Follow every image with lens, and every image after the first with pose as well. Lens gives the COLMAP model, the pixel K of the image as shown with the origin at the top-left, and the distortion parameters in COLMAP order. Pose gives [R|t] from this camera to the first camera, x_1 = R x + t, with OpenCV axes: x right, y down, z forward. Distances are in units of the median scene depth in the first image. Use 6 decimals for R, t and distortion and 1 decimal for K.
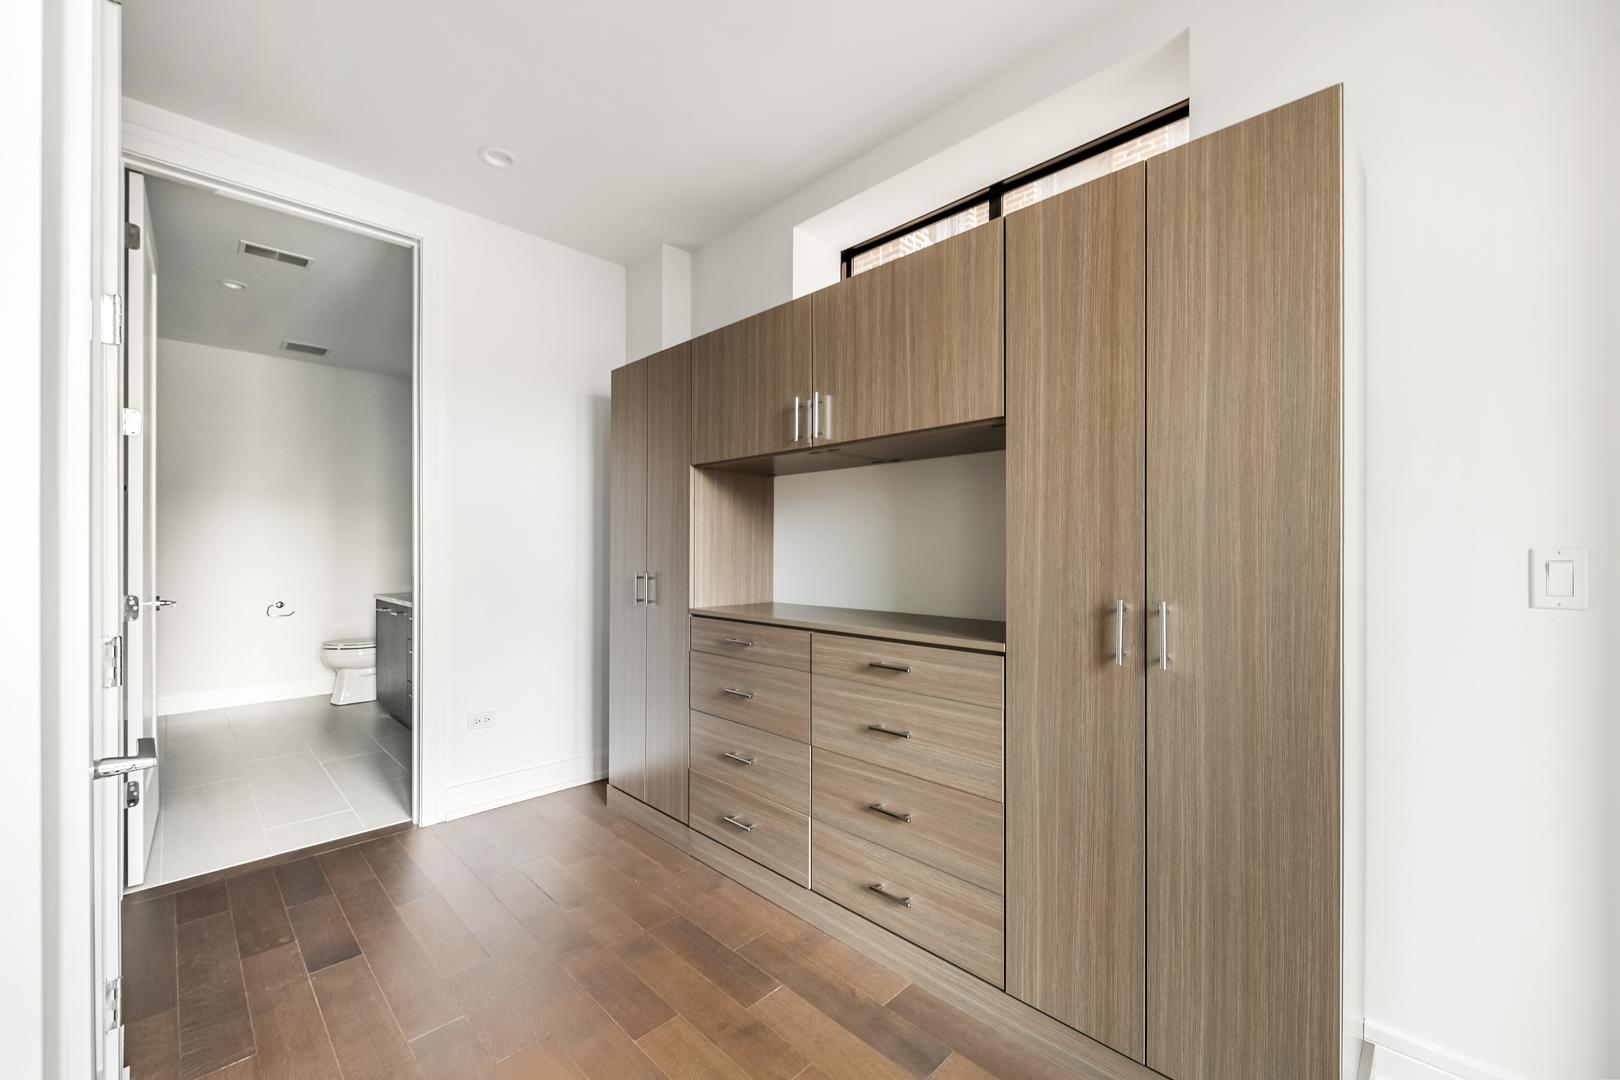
lens RADIAL K [[648.1, 0, 814.4], [0, 648.1, 542.7], [0, 0, 1]] dist [0.000828, -0.000270]
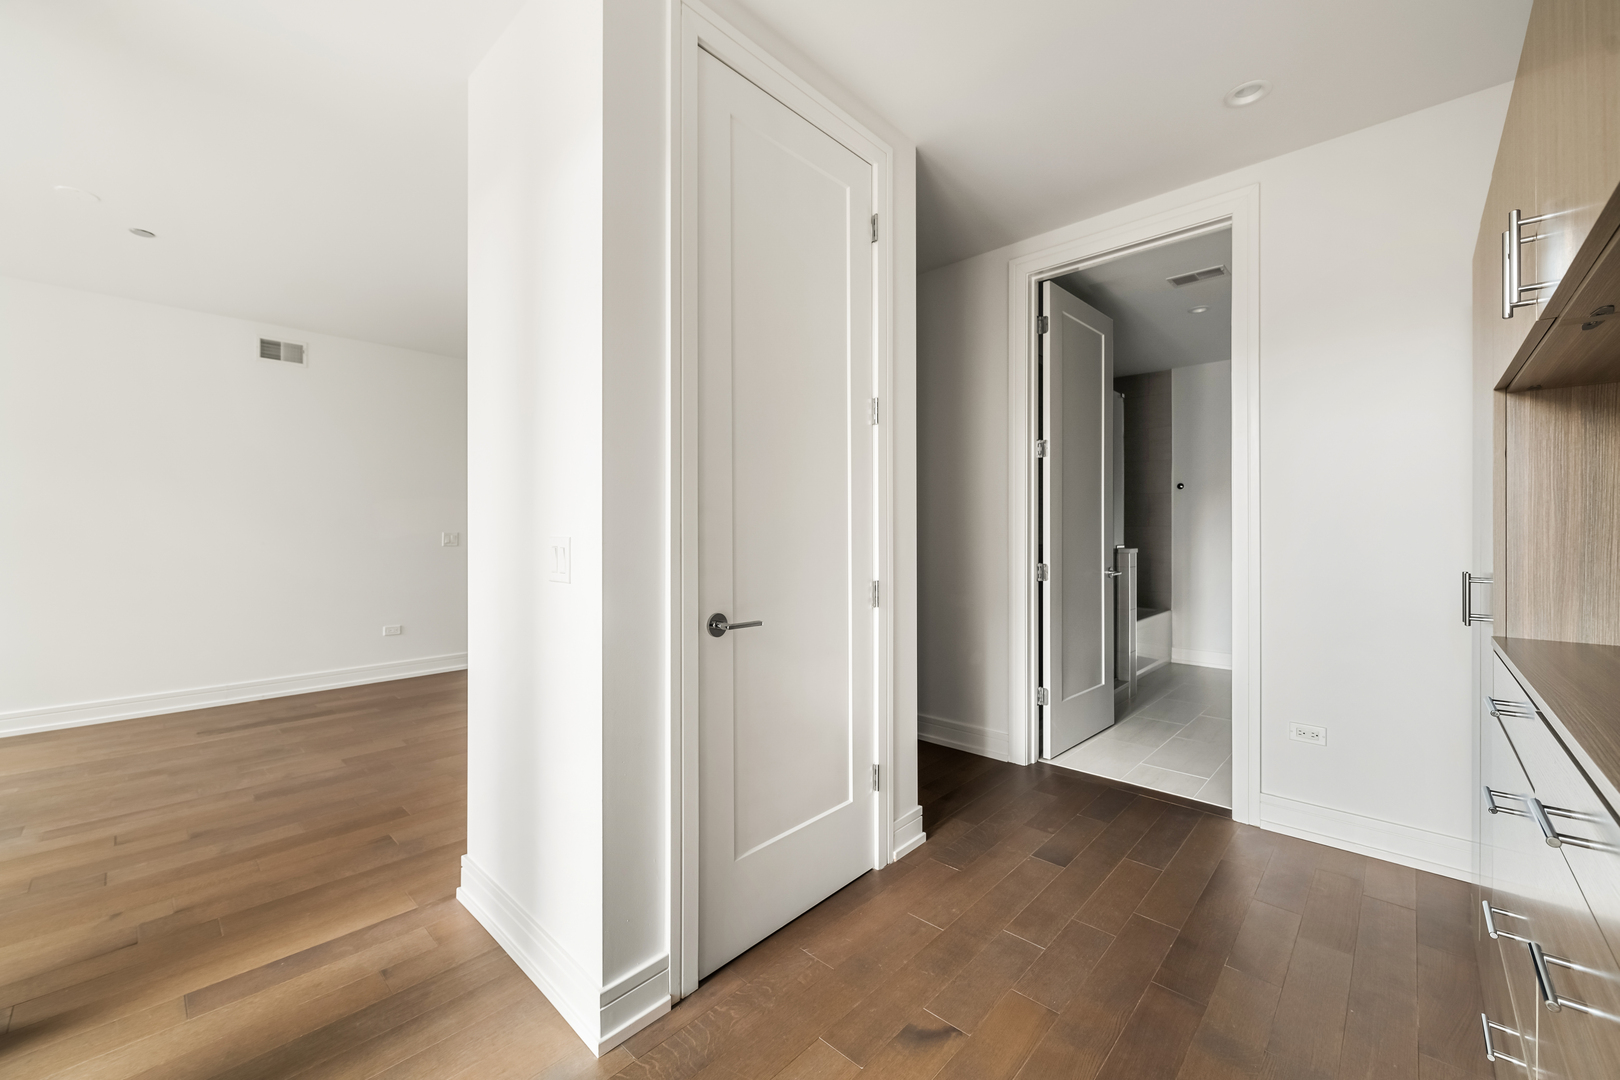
lens RADIAL K [[641.3, 0, 808.4], [0, 641.3, 531.2], [0, 0, 1]] dist [-0.000062, -0.000147]
pose [[0.027263, 0.000855, -0.999628, 0.343599], [0.008903, 0.999960, 0.001098, -0.002296], [0.999589, -0.008929, 0.027254, 0.342584]]
